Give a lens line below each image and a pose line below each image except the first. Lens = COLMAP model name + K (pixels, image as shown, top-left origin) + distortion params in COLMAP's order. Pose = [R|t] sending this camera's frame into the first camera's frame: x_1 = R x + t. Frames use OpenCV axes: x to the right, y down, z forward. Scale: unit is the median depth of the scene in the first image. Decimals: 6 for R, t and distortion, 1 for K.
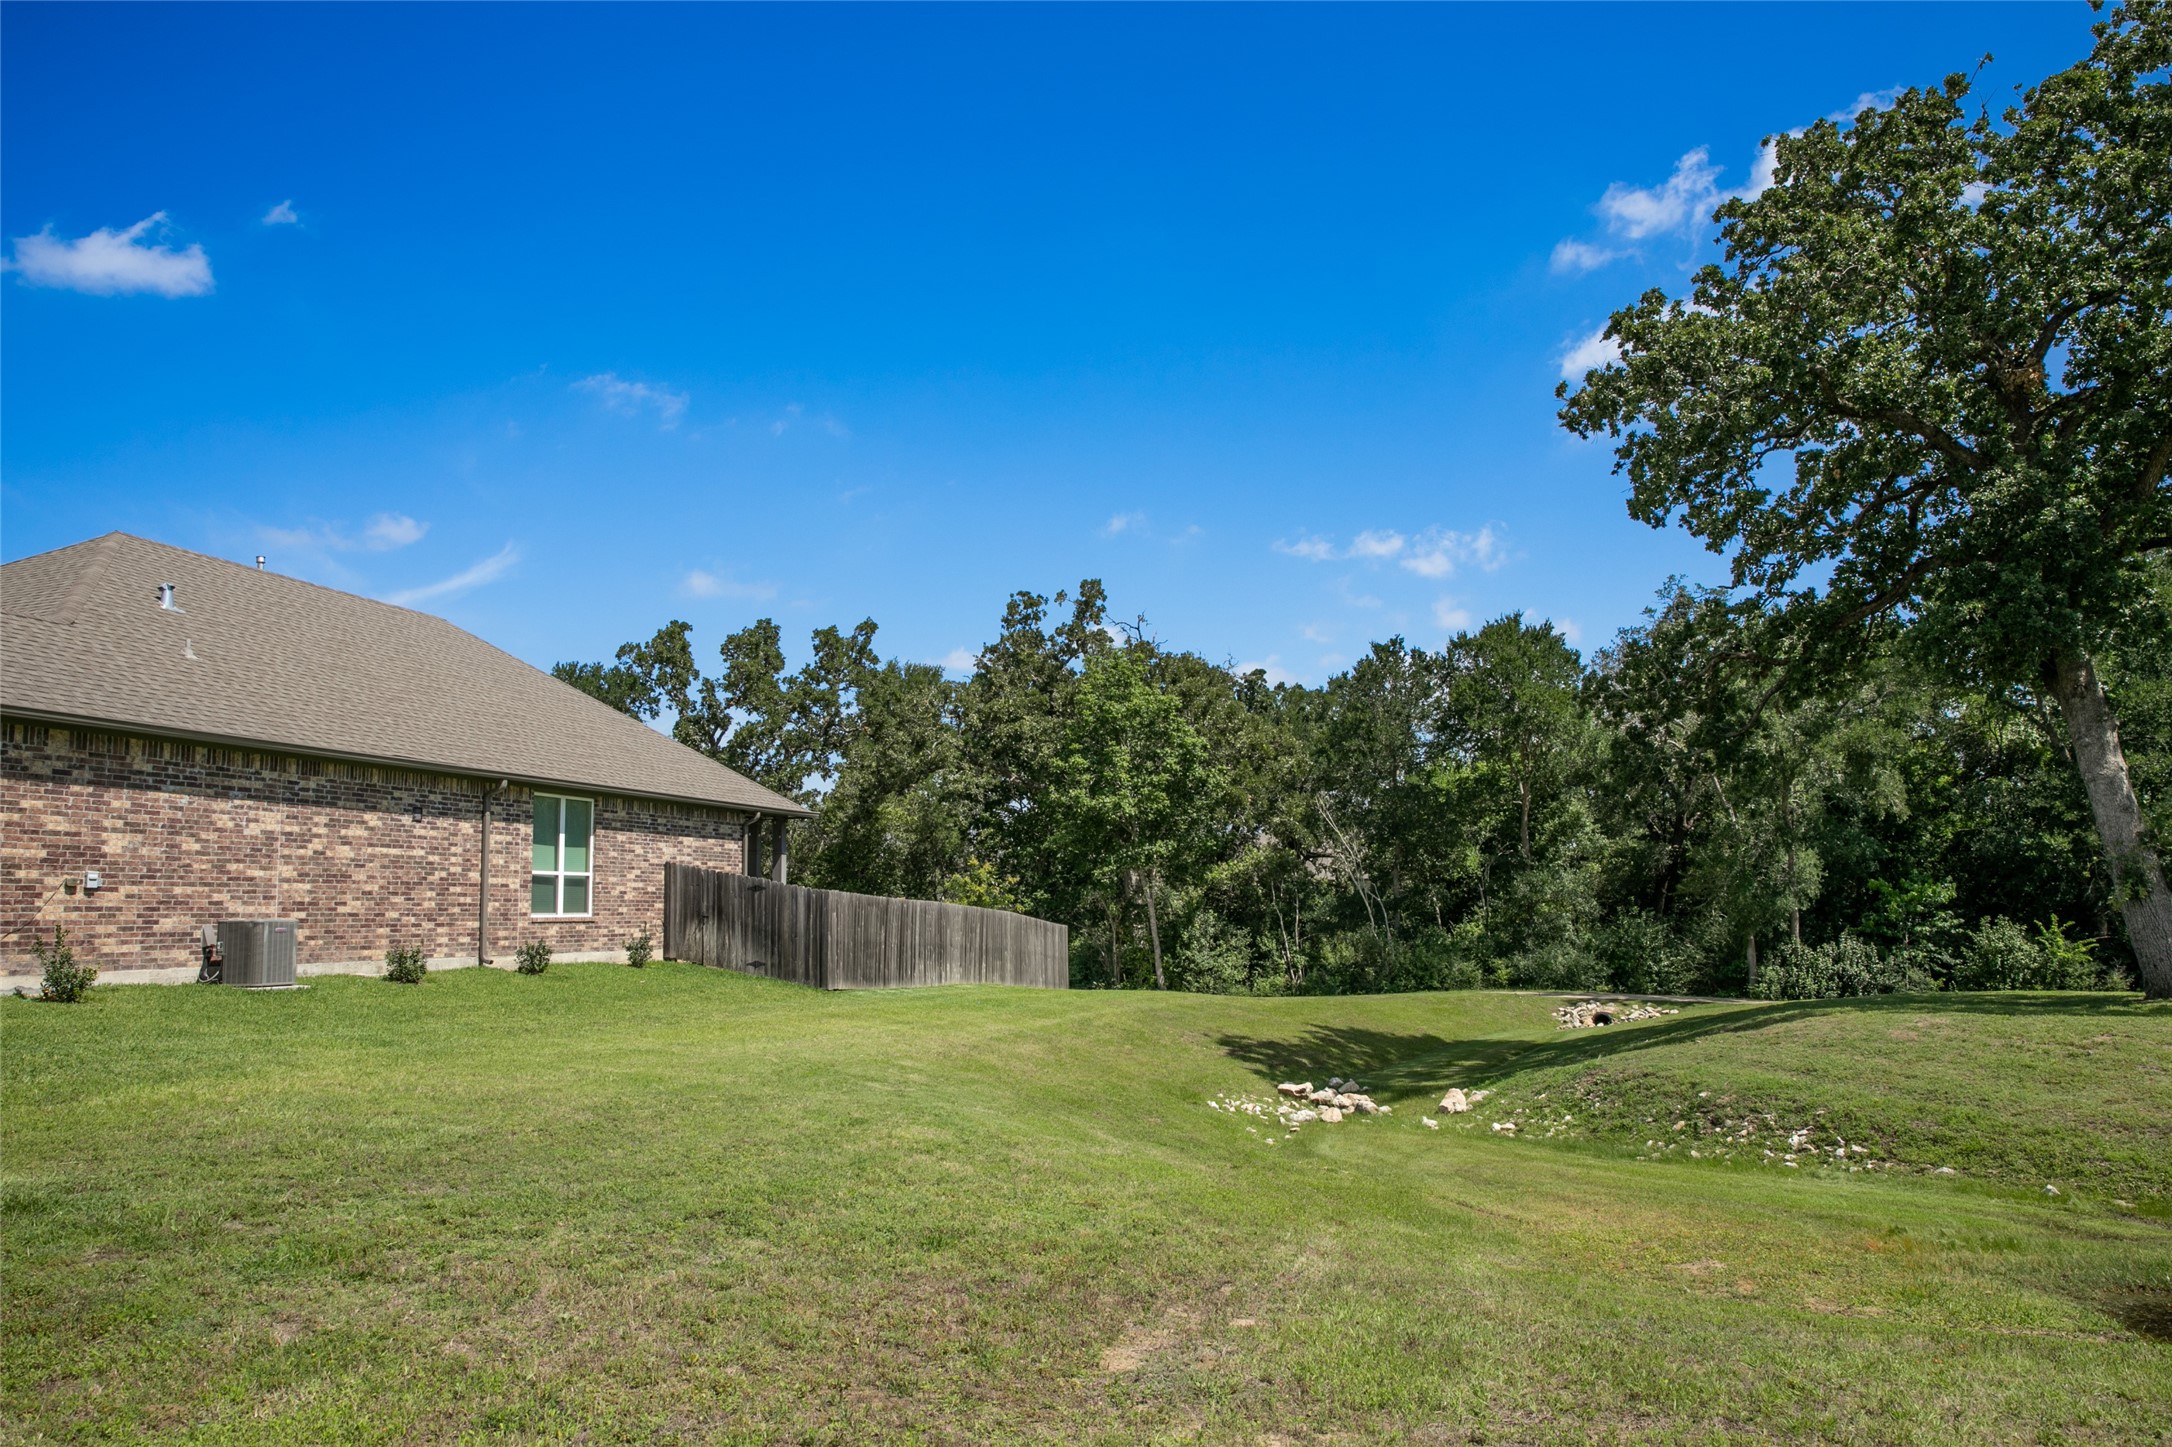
lens RADIAL K [[1485.3, 0, 1090.6], [0, 1485.3, 734.0], [0, 0, 1]] dist [-0.109090, 0.083185]
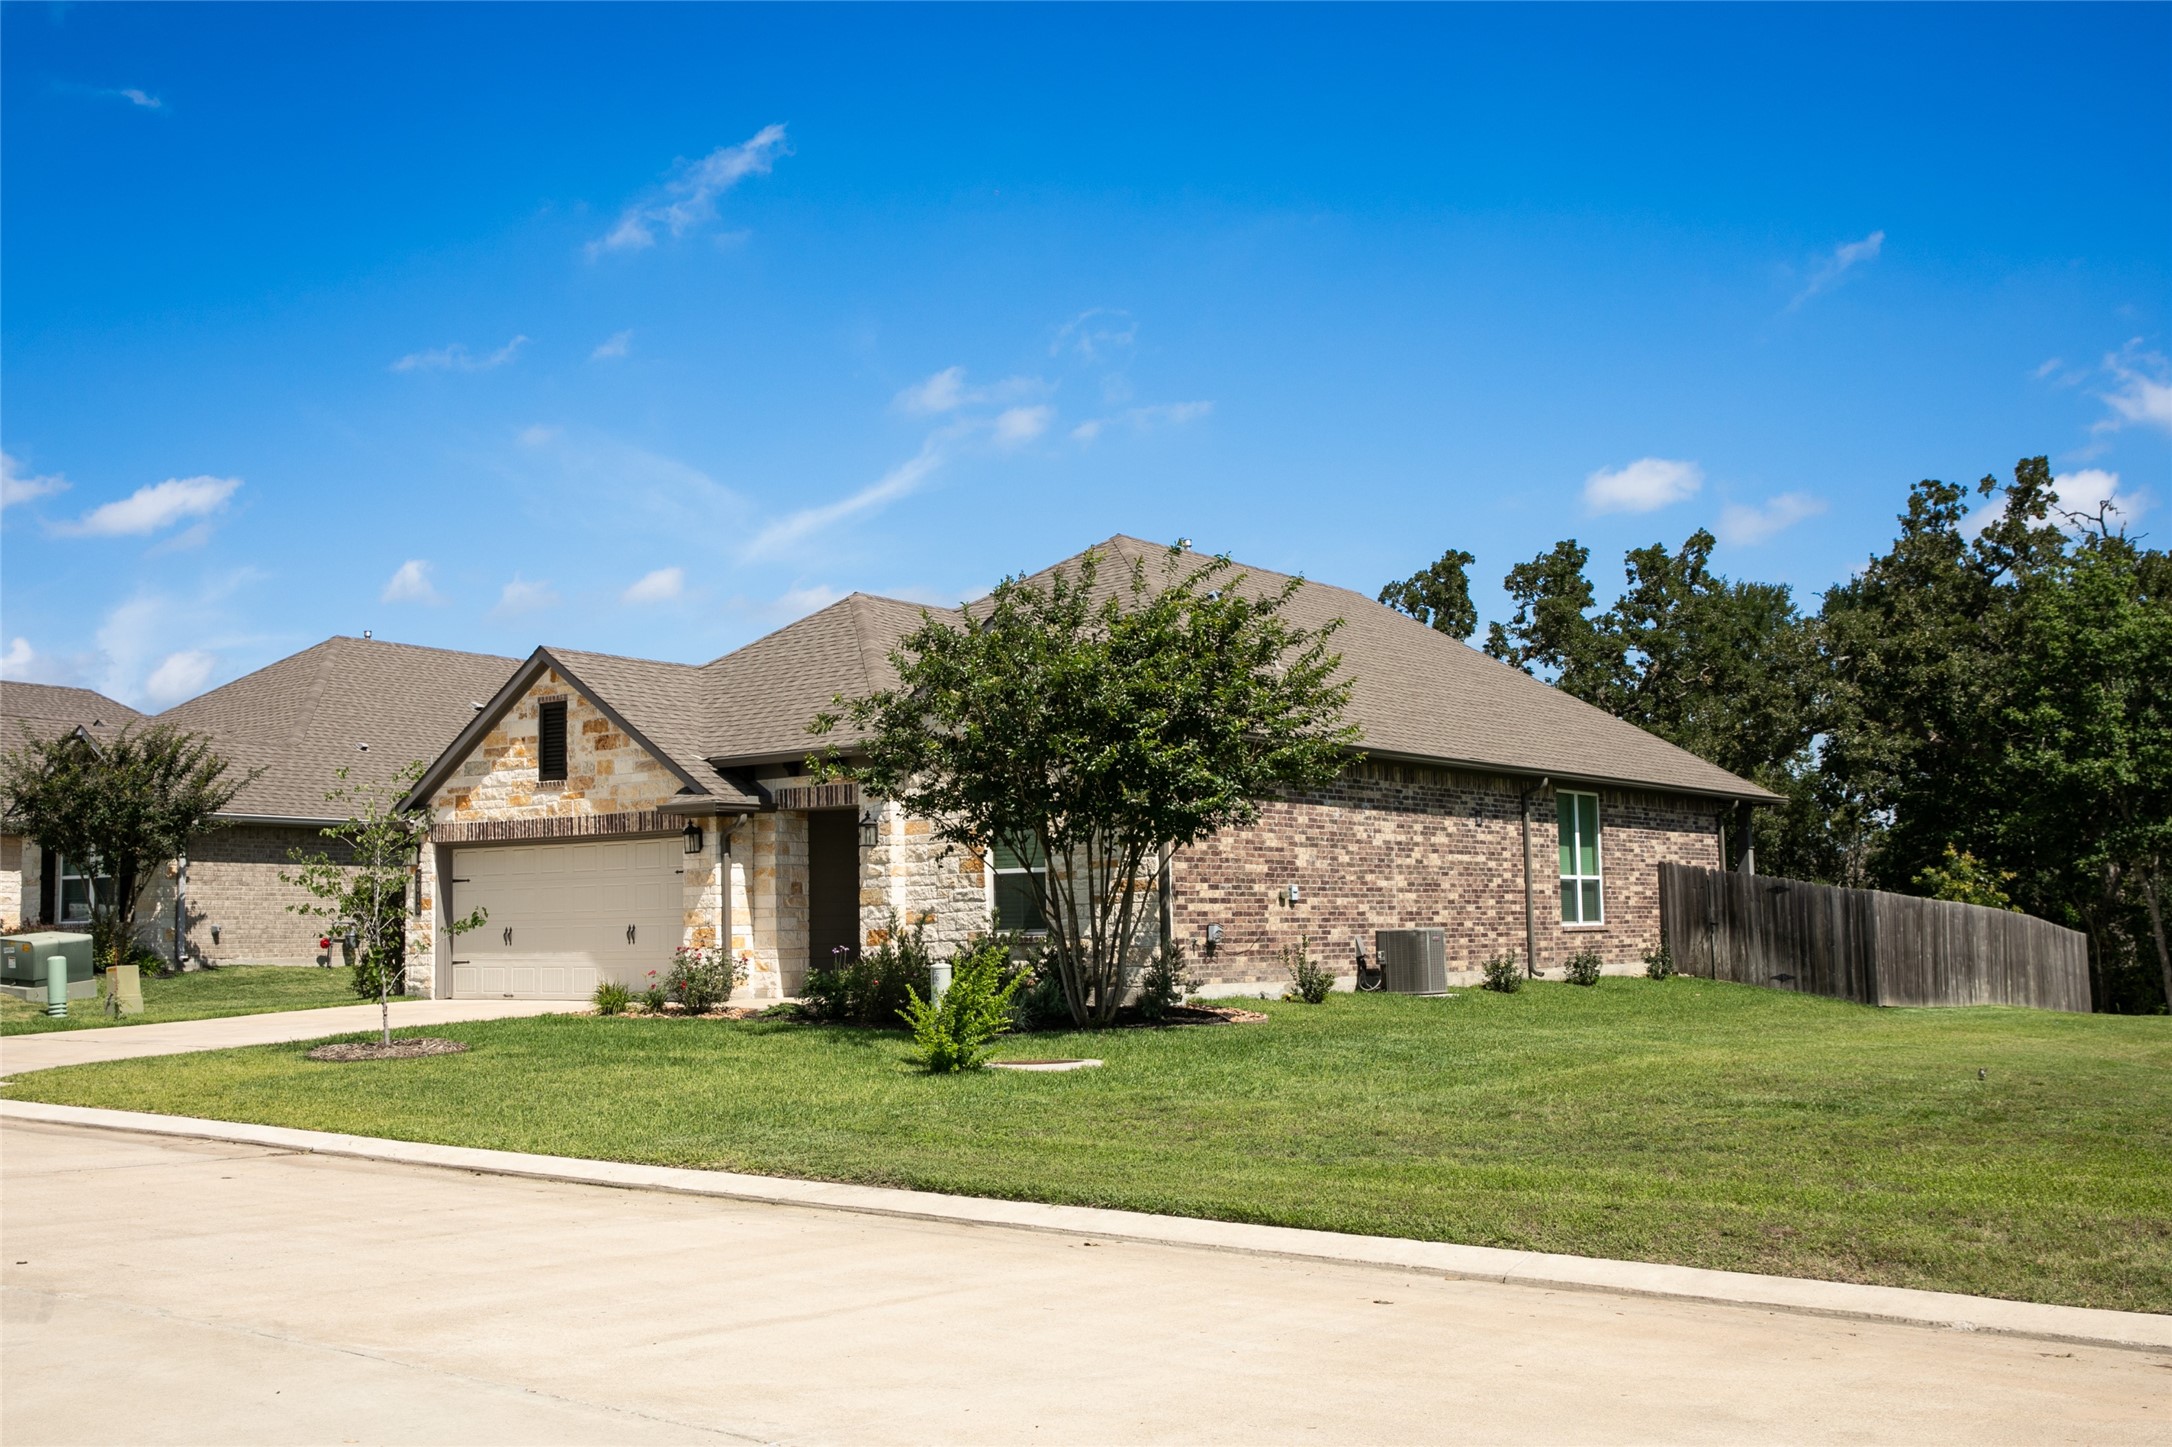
lens RADIAL K [[2208.9, 0, 1084.2], [0, 2208.9, 719.0], [0, 0, 1]] dist [0.005696, 0.000000]
pose [[0.944681, -0.039708, -0.325579, -0.169323], [0.047911, 0.998703, 0.017212, -0.033526], [0.324473, -0.031859, 0.945358, -0.319079]]
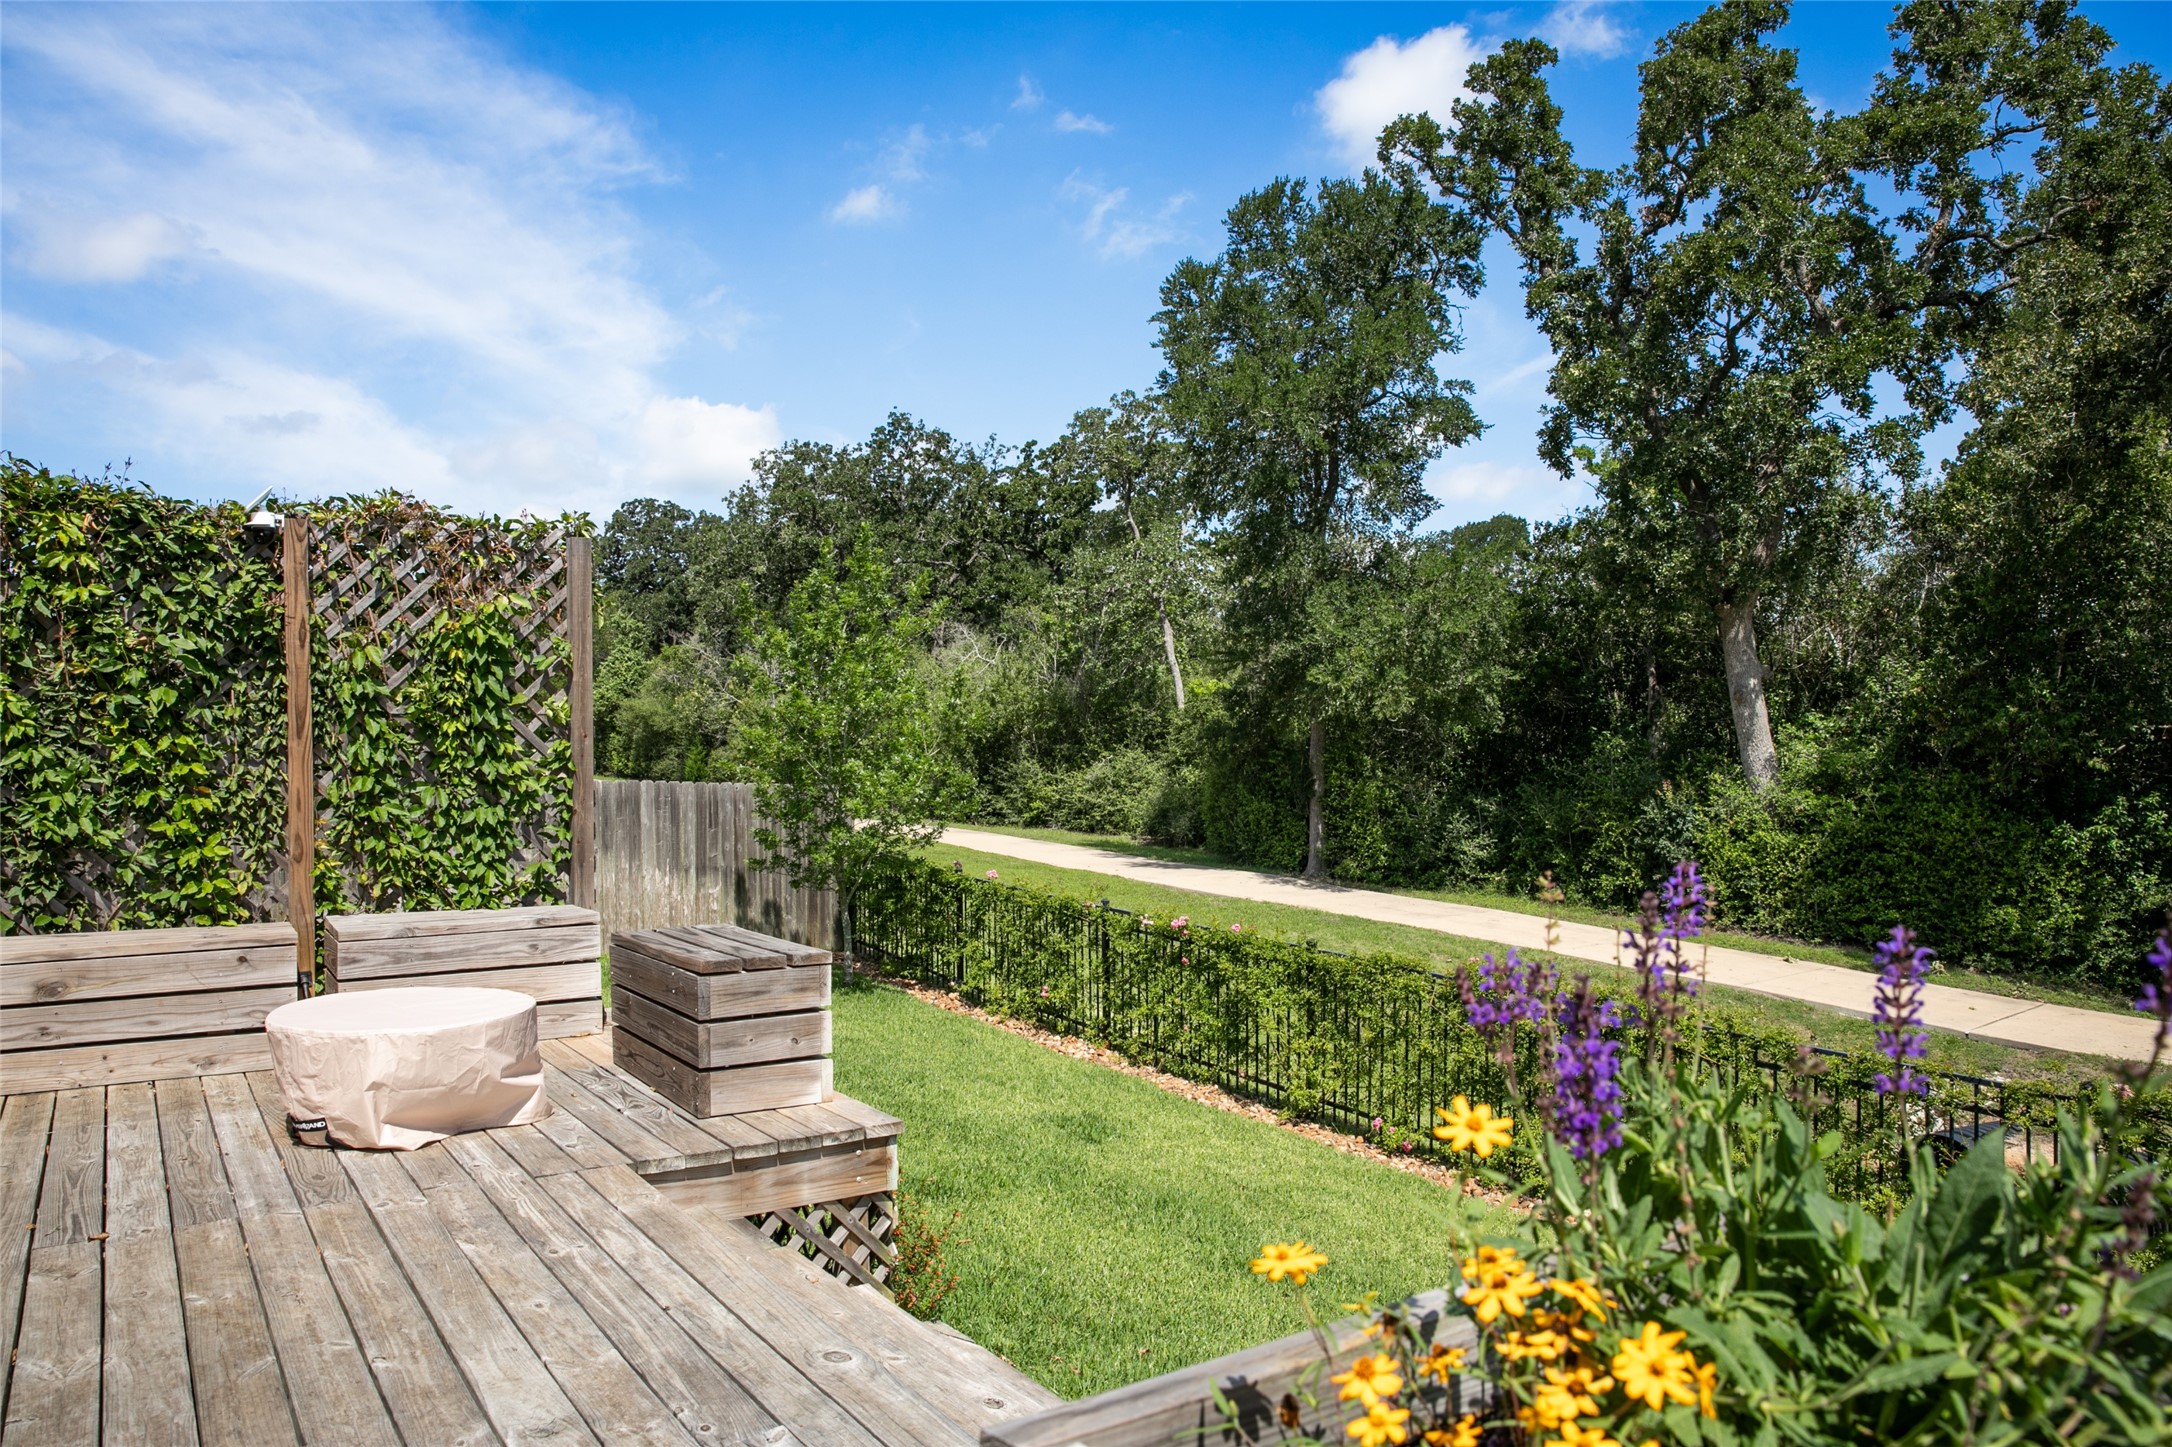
lens RADIAL K [[1485.3, 0, 1083.8], [0, 1485.3, 734.4], [0, 0, 1]] dist [-0.109090, 0.083185]
pose [[0.771091, 0.006856, -0.636688, -0.225070], [0.072519, 0.992490, 0.098514, 0.121936], [0.632582, -0.122135, 0.764803, 1.139023]]
